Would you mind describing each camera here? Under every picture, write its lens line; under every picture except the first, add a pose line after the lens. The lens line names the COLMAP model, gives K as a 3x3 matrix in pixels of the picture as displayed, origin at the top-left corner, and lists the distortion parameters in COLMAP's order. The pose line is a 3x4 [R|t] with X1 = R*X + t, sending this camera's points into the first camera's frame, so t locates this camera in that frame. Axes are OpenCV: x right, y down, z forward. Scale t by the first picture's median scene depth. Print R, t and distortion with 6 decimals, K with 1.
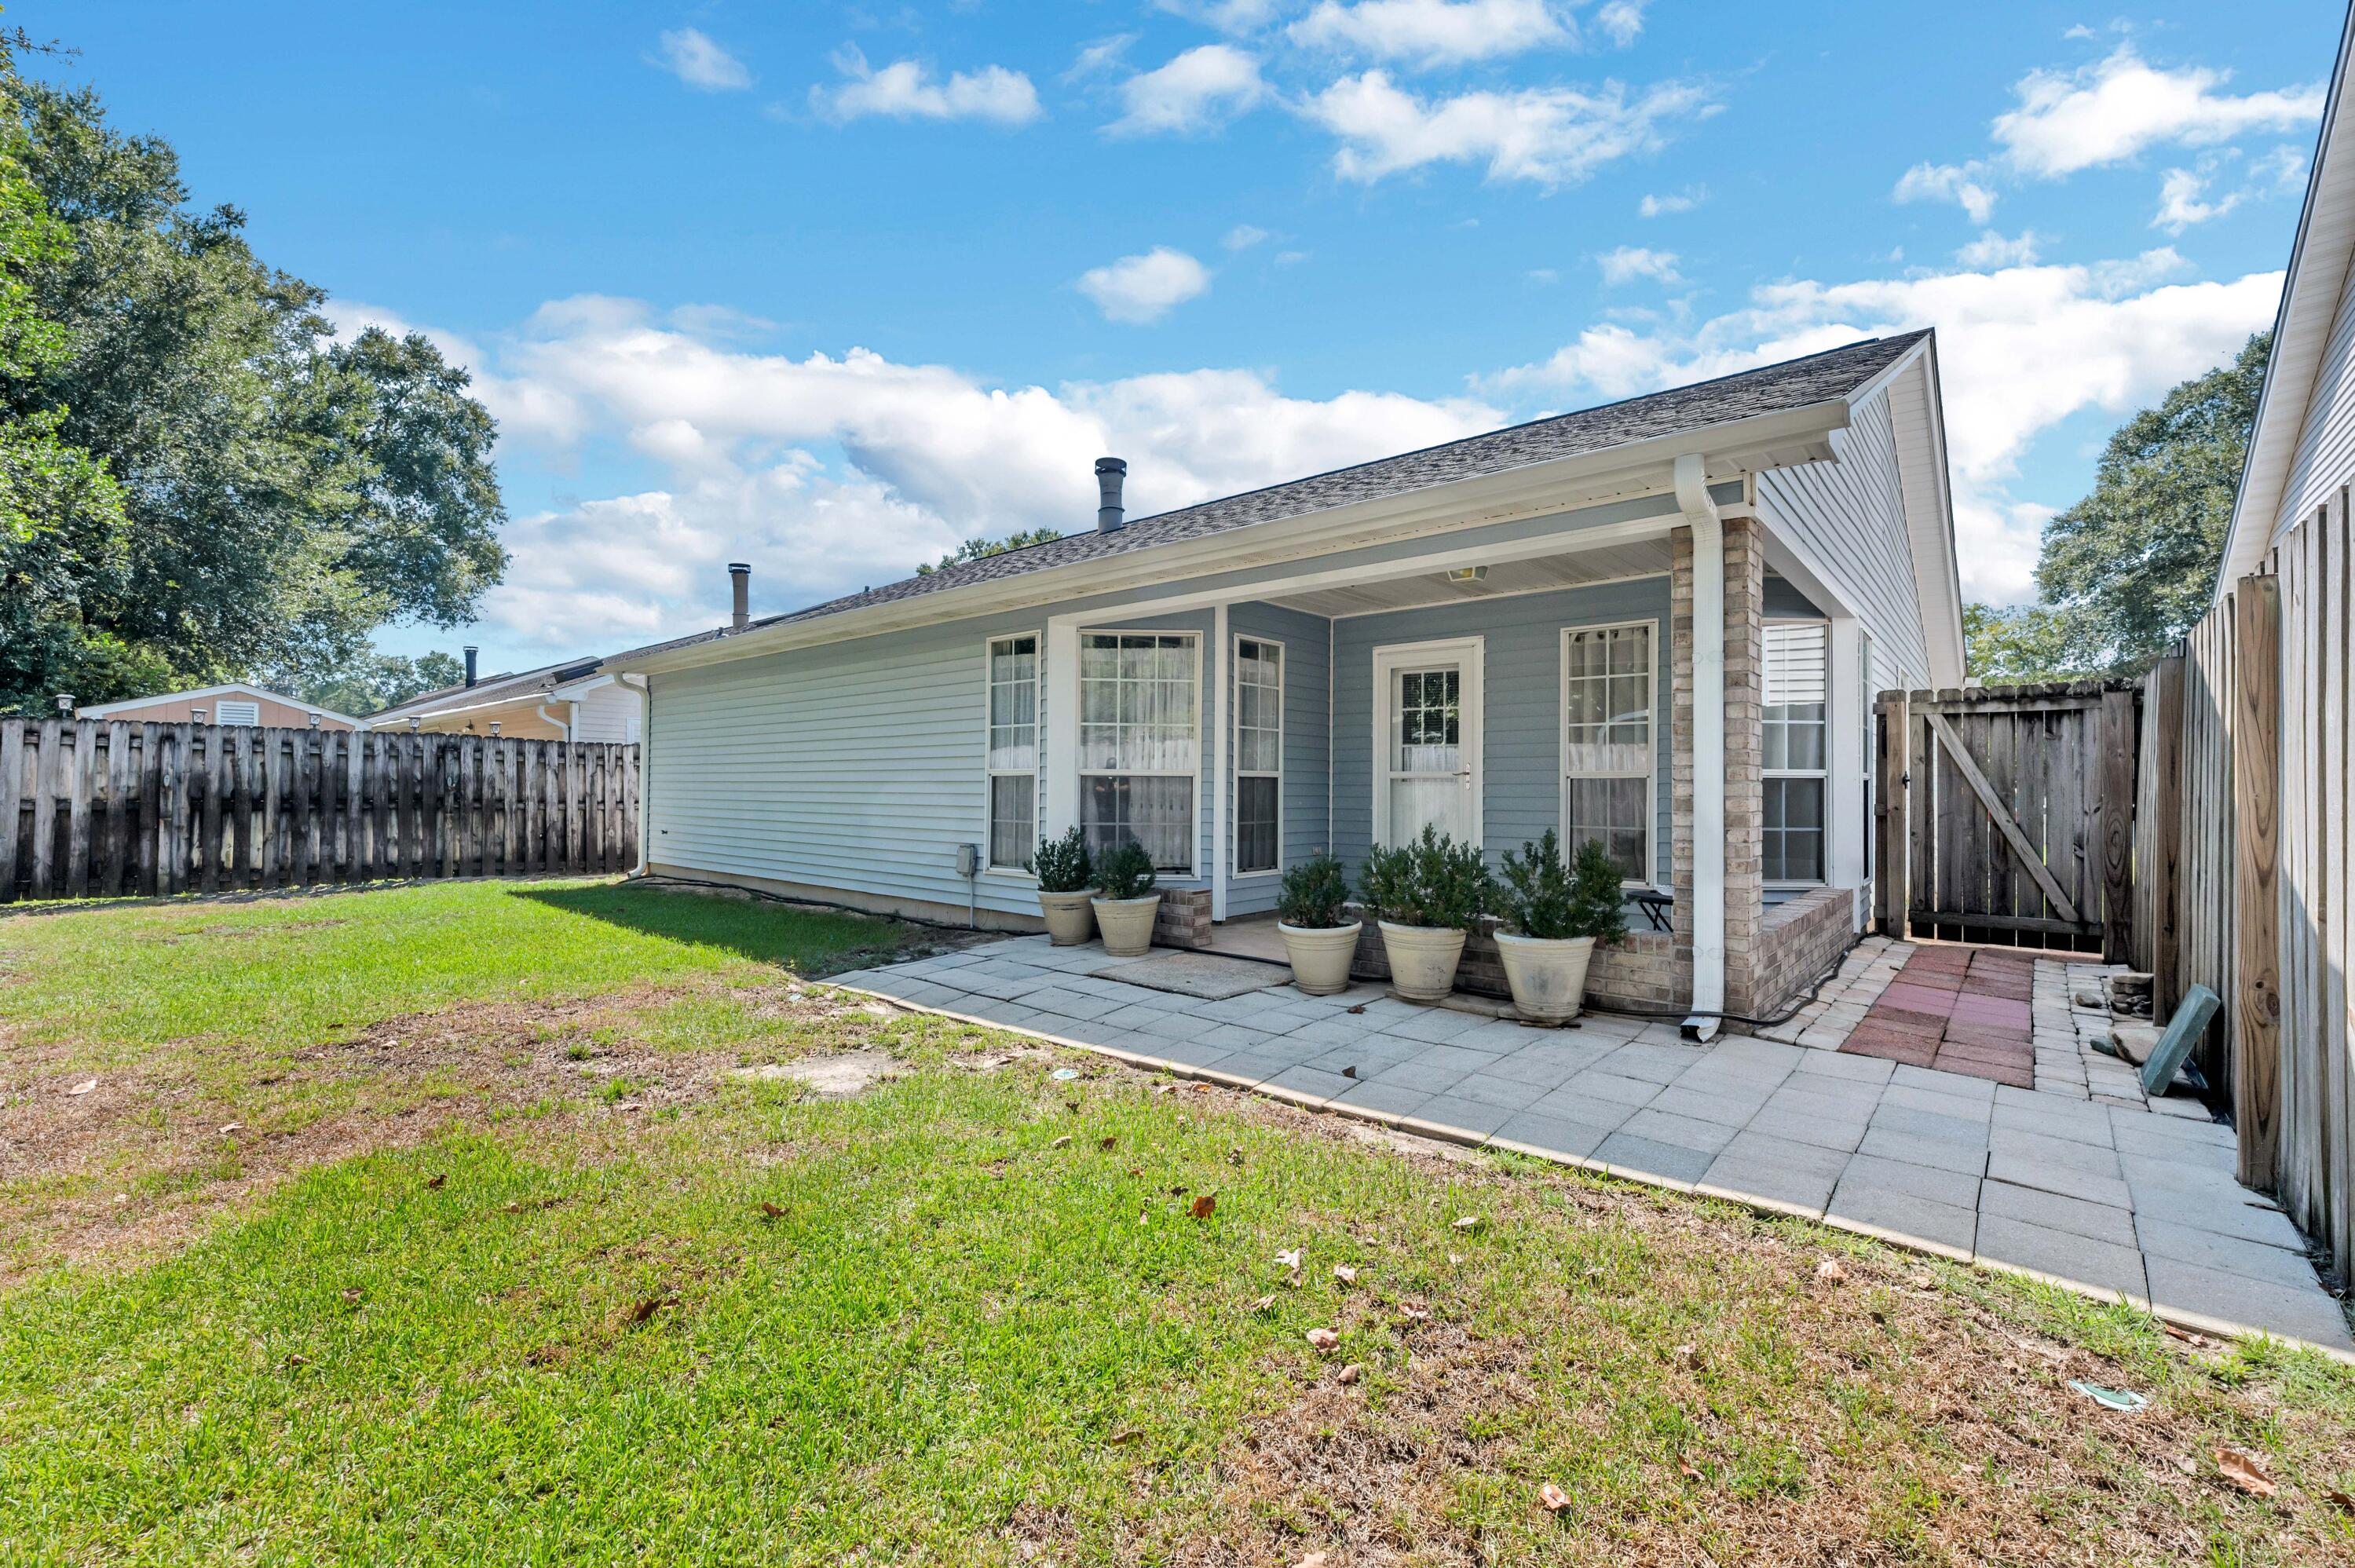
lens RADIAL K [[963.3, 0, 1172.9], [0, 963.3, 769.4], [0, 0, 1]] dist [0.001594, 0.000043]
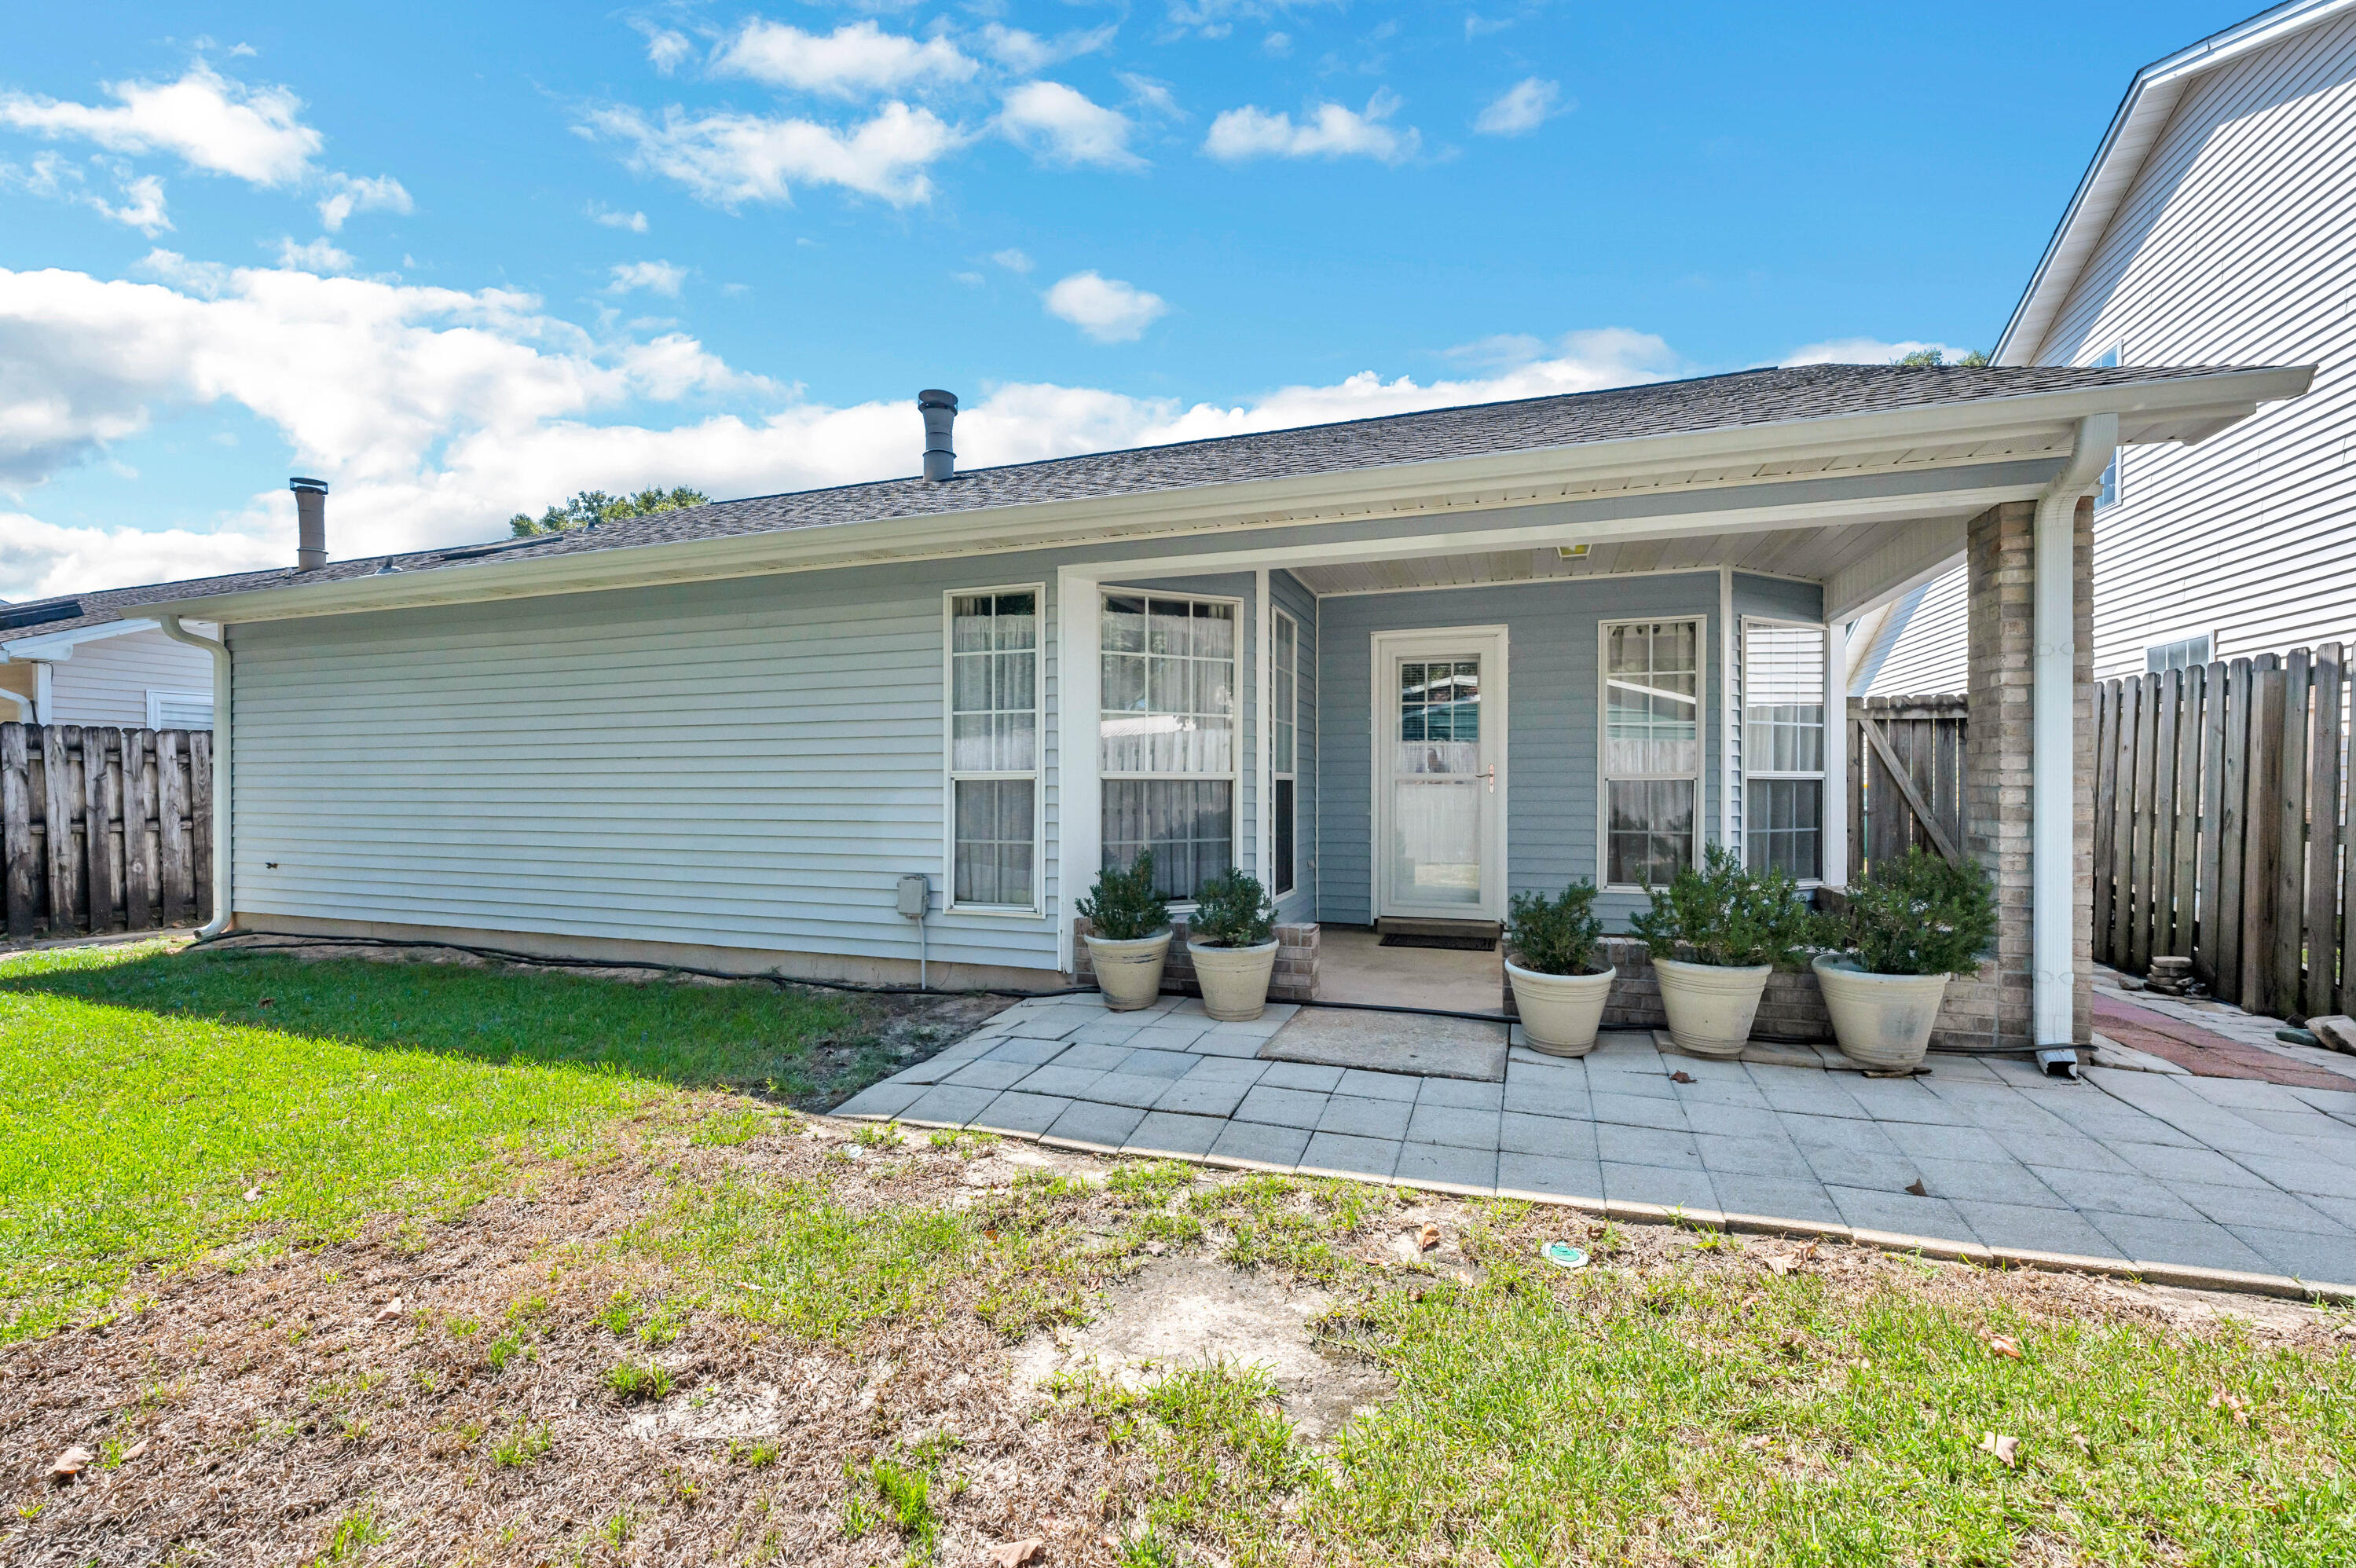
lens RADIAL K [[958.8, 0, 1178.0], [0, 958.8, 784.0], [0, 0, 1]] dist [0.000012, -0.000155]
pose [[0.929730, -0.005711, 0.368198, -0.312047], [-0.000938, 0.999840, 0.017876, -0.003559], [-0.368242, -0.016965, 0.929575, 0.273011]]
